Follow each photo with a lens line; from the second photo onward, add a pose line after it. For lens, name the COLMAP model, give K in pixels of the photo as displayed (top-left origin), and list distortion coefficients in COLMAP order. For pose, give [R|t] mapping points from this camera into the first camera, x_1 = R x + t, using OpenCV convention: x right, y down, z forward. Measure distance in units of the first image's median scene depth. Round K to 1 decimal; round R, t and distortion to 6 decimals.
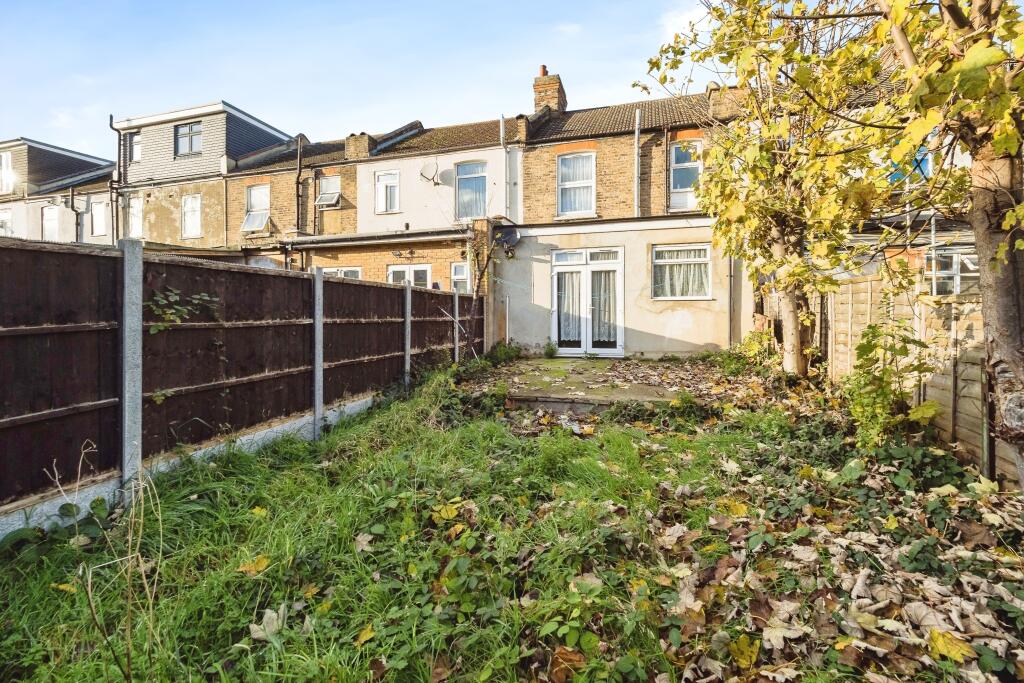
lens RADIAL K [[443.2, 0, 489.4], [0, 443.2, 320.8], [0, 0, 1]] dist [-0.000266, -0.000812]
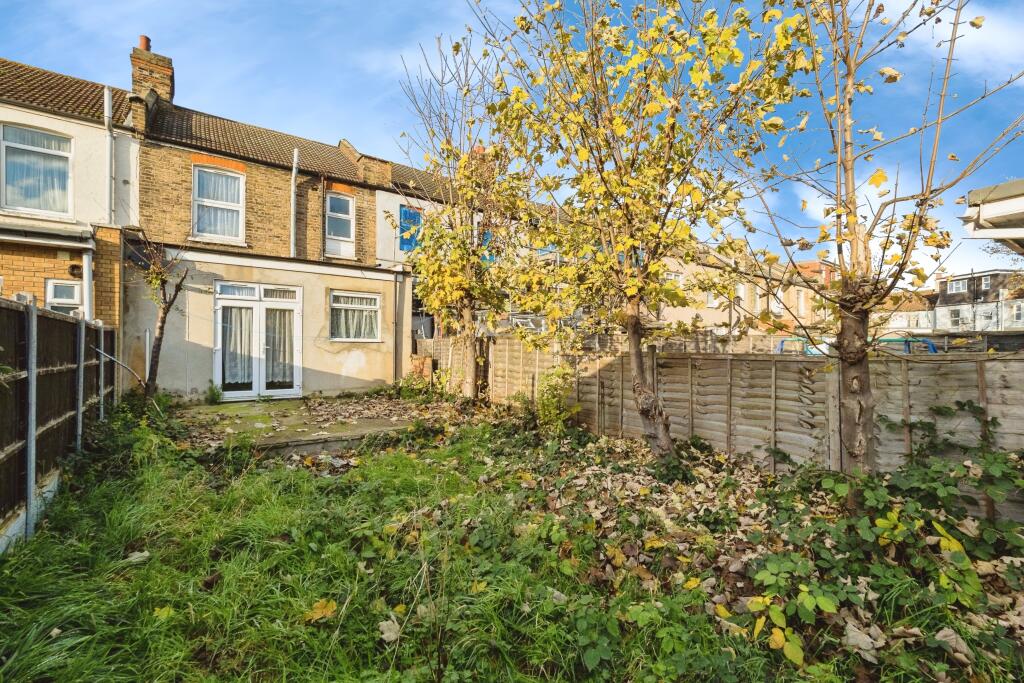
lens RADIAL K [[441.7, 0, 519.5], [0, 441.7, 348.7], [0, 0, 1]] dist [-0.001620, -0.000741]
pose [[0.610369, 0.011051, 0.792040, -0.183883], [0.002619, 0.999869, -0.015969, -0.009559], [-0.792113, 0.011821, 0.610260, -0.004380]]
